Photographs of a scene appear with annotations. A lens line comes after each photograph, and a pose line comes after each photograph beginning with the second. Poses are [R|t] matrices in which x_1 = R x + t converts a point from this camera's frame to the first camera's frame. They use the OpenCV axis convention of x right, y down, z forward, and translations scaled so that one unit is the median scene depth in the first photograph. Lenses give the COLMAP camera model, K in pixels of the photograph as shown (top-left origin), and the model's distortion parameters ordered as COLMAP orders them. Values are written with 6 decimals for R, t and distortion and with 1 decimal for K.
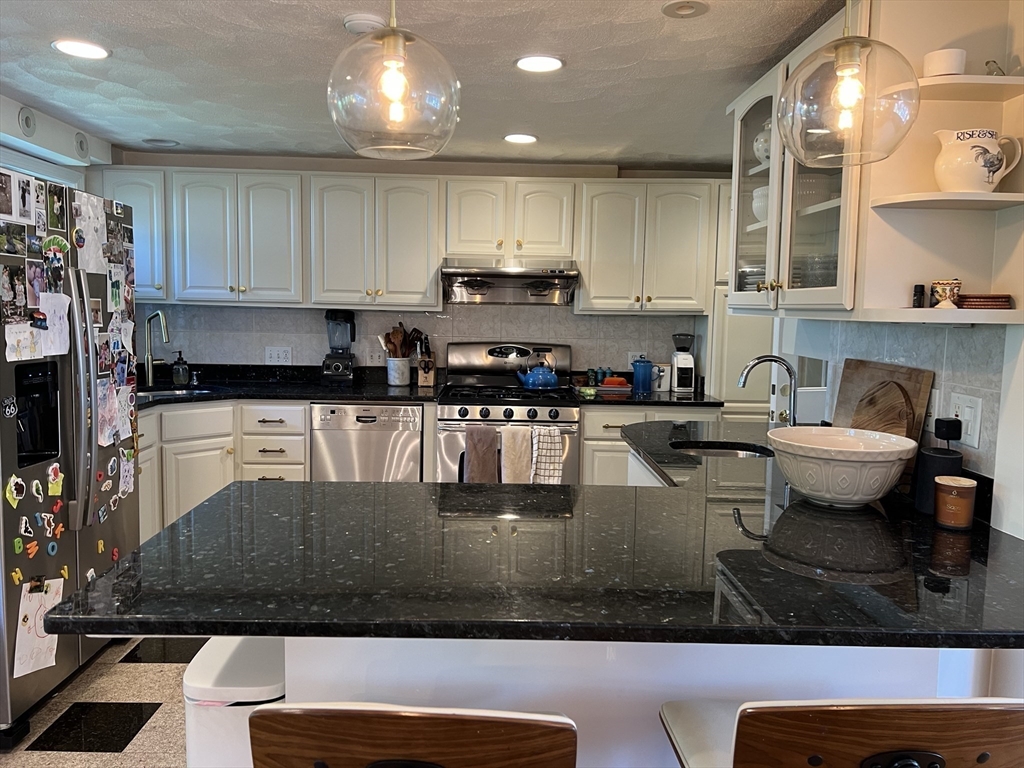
lens RADIAL K [[754.7, 0, 512.0], [0, 754.7, 384.0], [0, 0, 1]] dist [0.063546, -0.122830]
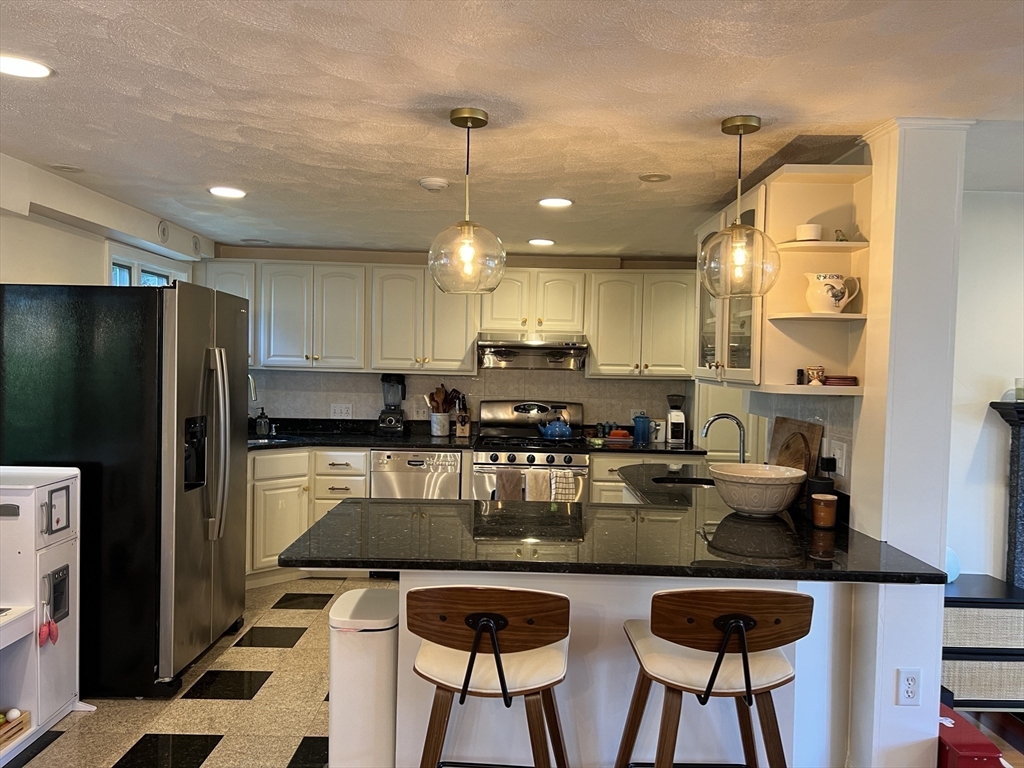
lens RADIAL K [[760.7, 0, 512.0], [0, 760.7, 384.0], [0, 0, 1]] dist [0.097945, -0.155136]
pose [[0.999658, 0.003454, -0.025928, -0.003614], [-0.005307, 0.997409, -0.071746, 0.006162], [0.025613, 0.071859, 0.997086, -0.238033]]
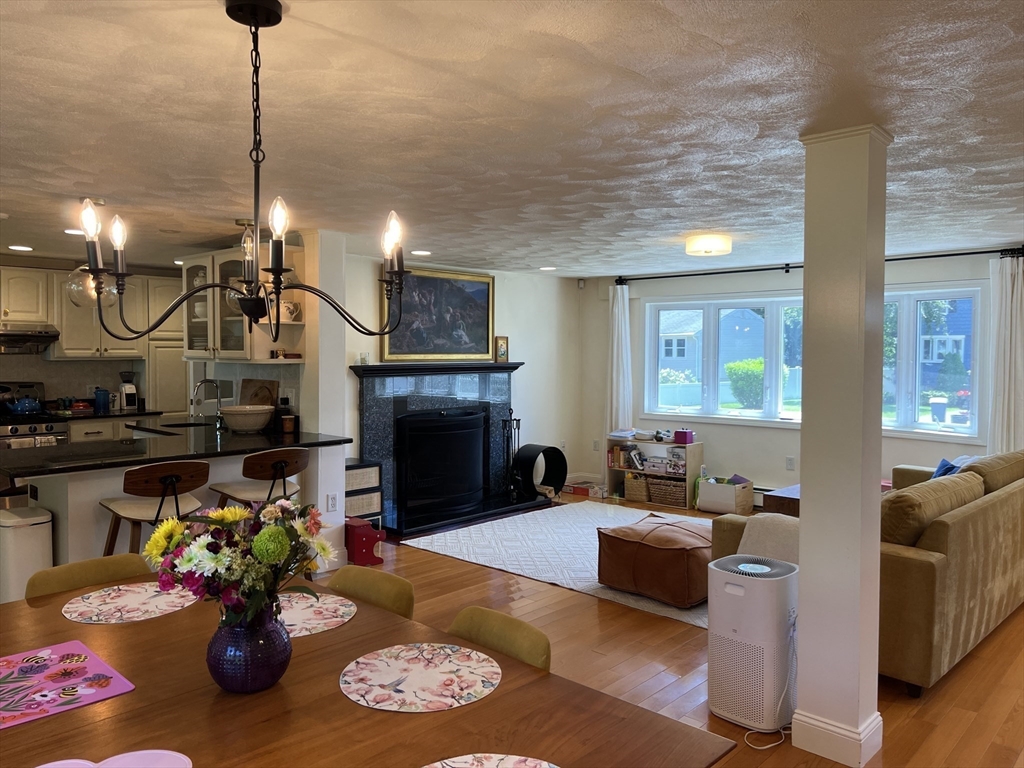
lens RADIAL K [[775.9, 0, 493.4], [0, 775.9, 371.7], [0, 0, 1]] dist [0.045748, -0.005970]
pose [[0.710698, -0.037198, 0.702513, -0.392520], [0.080573, 0.996334, -0.028756, 0.042673], [-0.698868, 0.077041, 0.711090, -0.698946]]
